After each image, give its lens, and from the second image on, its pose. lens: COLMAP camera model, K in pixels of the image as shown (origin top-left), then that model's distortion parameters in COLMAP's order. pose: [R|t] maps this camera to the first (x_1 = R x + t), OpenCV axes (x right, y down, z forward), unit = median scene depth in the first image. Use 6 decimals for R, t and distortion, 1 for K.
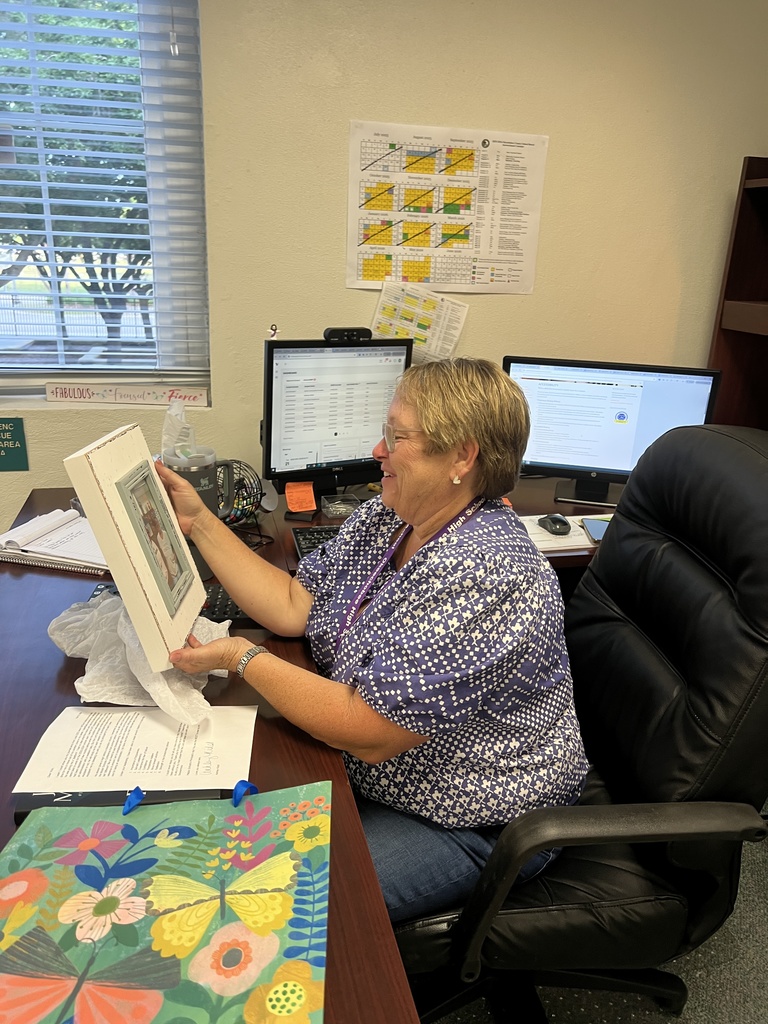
lens RADIAL K [[770.0, 0, 388.9], [0, 770.0, 512.4], [0, 0, 1]] dist [0.055623, -0.063422]
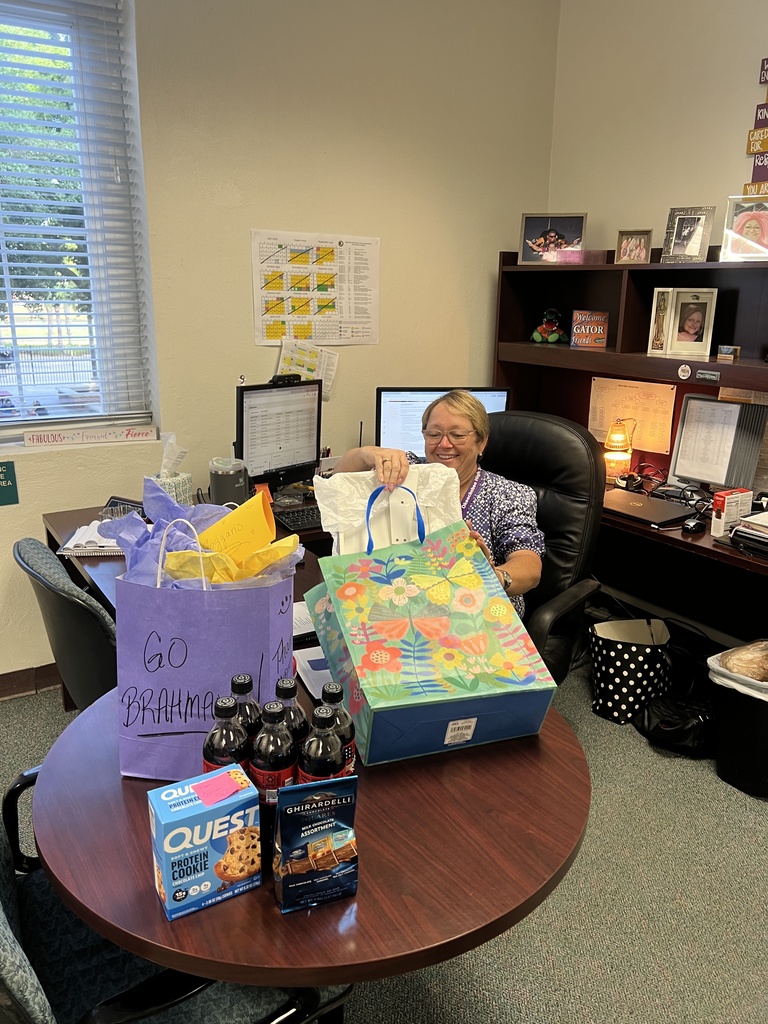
lens RADIAL K [[770.0, 0, 382.6], [0, 770.0, 512.7], [0, 0, 1]] dist [0.055623, -0.063422]
pose [[0.939811, -0.116713, 0.321144, -0.322785], [0.129859, 0.991336, -0.019744, 0.062146], [-0.316057, 0.060259, 0.946825, -0.361821]]
